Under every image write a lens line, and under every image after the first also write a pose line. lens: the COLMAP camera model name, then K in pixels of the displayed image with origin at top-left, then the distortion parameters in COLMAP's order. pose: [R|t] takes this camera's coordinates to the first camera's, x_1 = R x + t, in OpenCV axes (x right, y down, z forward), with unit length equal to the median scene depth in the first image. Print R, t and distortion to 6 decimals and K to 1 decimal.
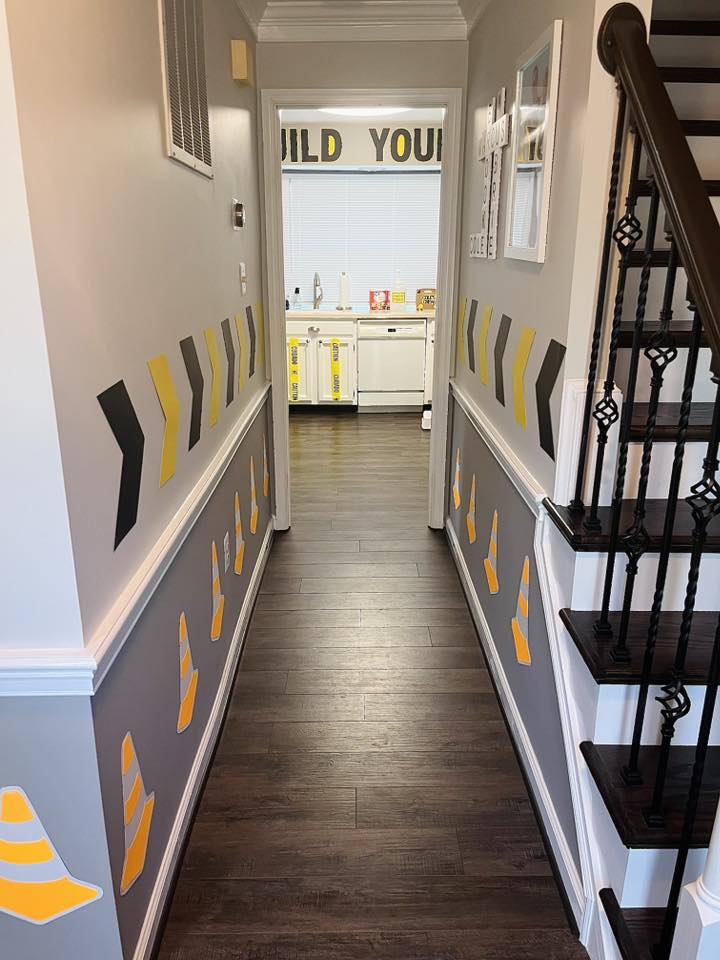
lens RADIAL K [[751.7, 0, 359.1], [0, 751.7, 482.4], [0, 0, 1]] dist [0.029991, -0.023612]
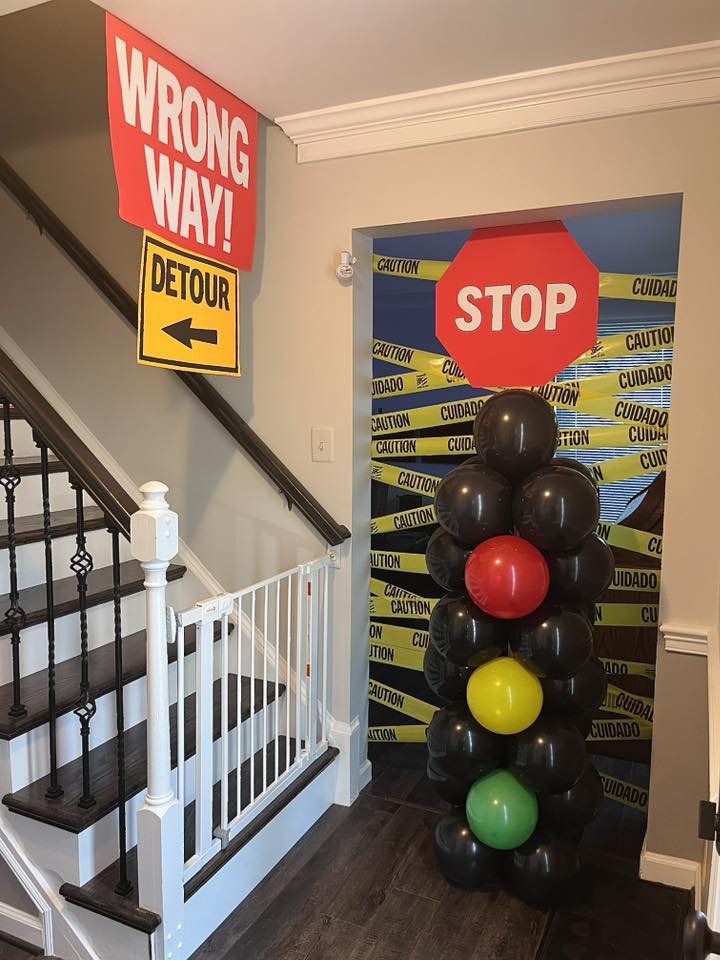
lens RADIAL K [[751.7, 0, 358.7], [0, 751.7, 480.9], [0, 0, 1]] dist [0.029991, -0.023612]
pose [[0.423320, -0.084154, 0.902063, -0.608644], [0.271877, 0.961586, -0.037879, 0.062470], [-0.864224, 0.261285, 0.429938, -0.183835]]
